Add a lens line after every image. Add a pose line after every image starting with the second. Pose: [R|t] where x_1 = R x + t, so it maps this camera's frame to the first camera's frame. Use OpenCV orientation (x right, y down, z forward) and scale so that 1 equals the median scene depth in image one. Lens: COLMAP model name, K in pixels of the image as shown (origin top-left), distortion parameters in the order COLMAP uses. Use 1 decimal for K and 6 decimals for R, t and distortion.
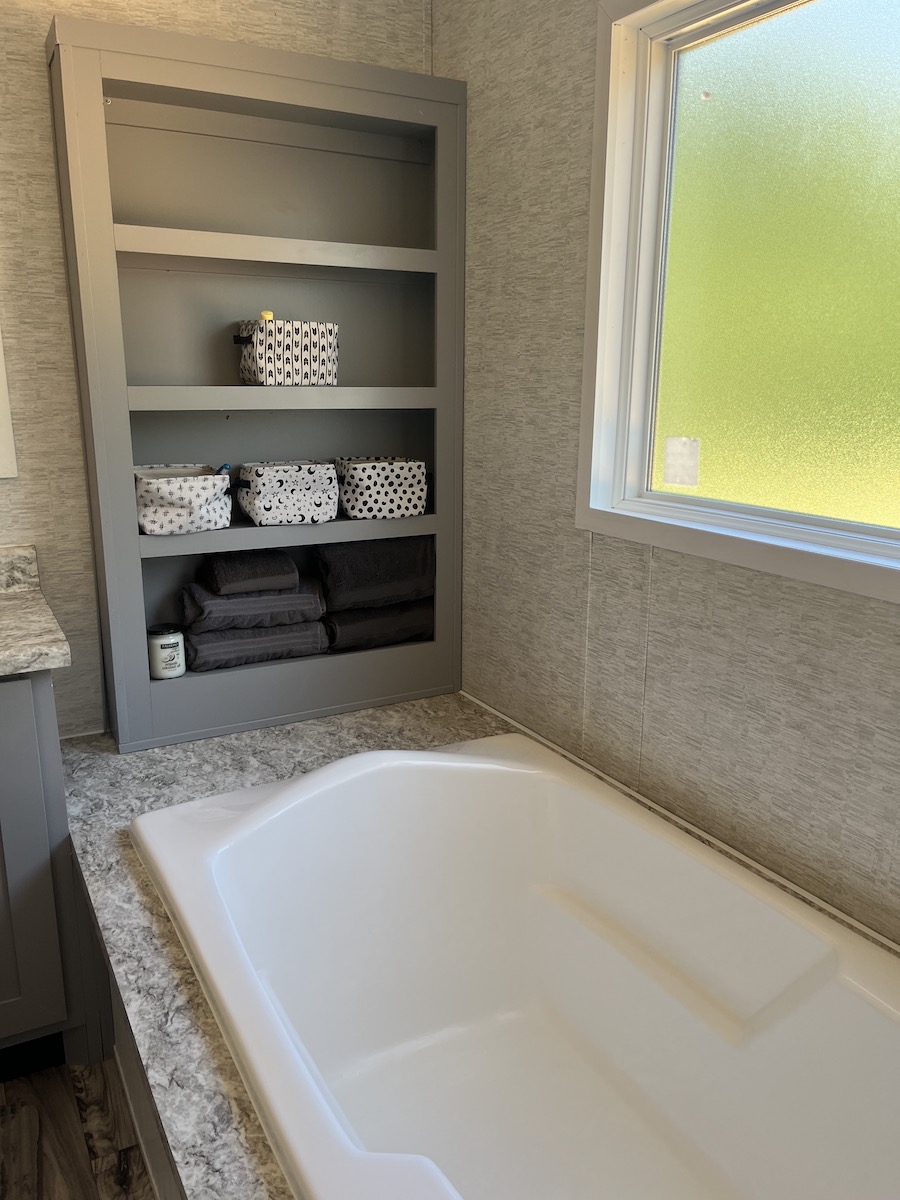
lens RADIAL K [[928.8, 0, 450.0], [0, 928.8, 600.0], [0, 0, 1]] dist [0.072705, -0.106264]
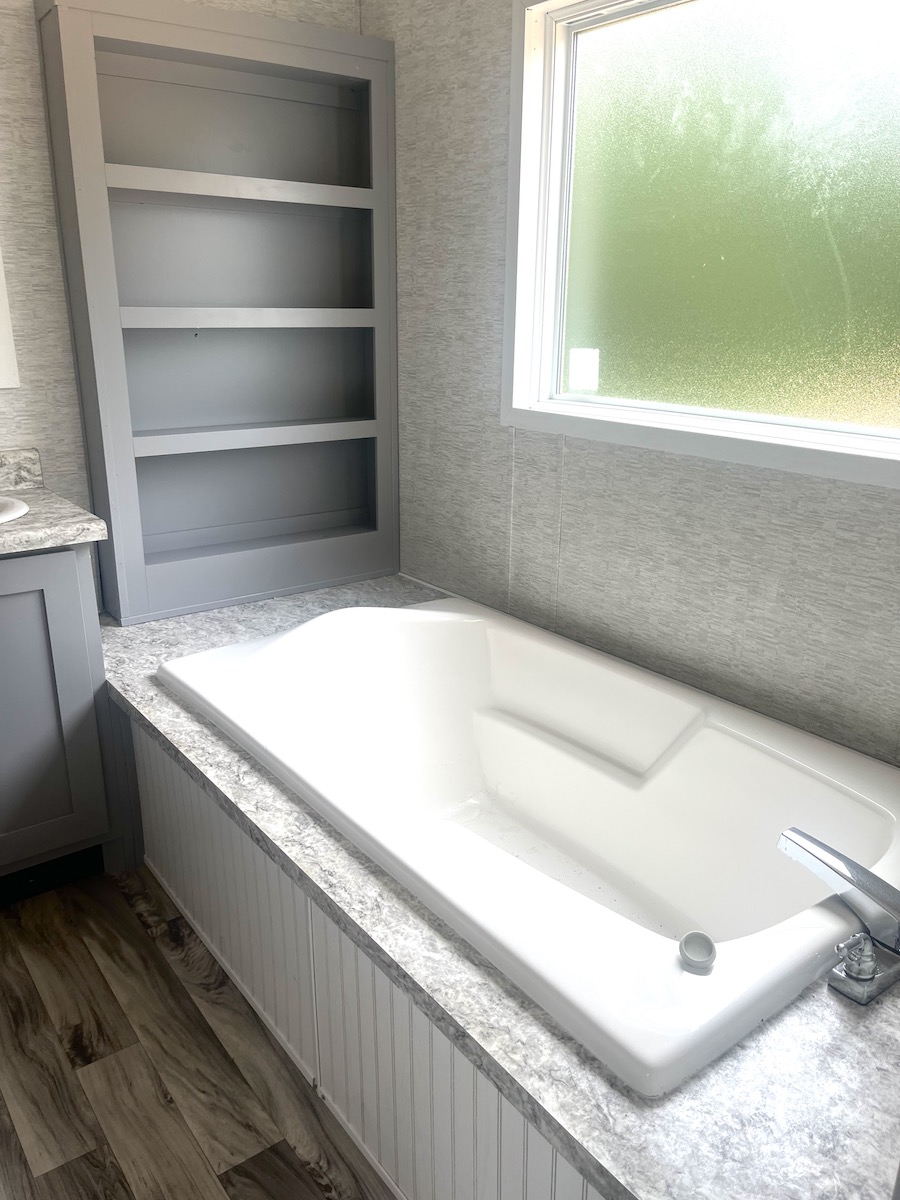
lens RADIAL K [[934.5, 0, 450.0], [0, 934.5, 600.0], [0, 0, 1]] dist [0.080235, -0.111626]
pose [[0.990177, -0.040368, 0.133866, -0.110174], [0.031077, 0.997008, 0.070783, 0.065095], [-0.136323, -0.065927, 0.988468, -0.242080]]
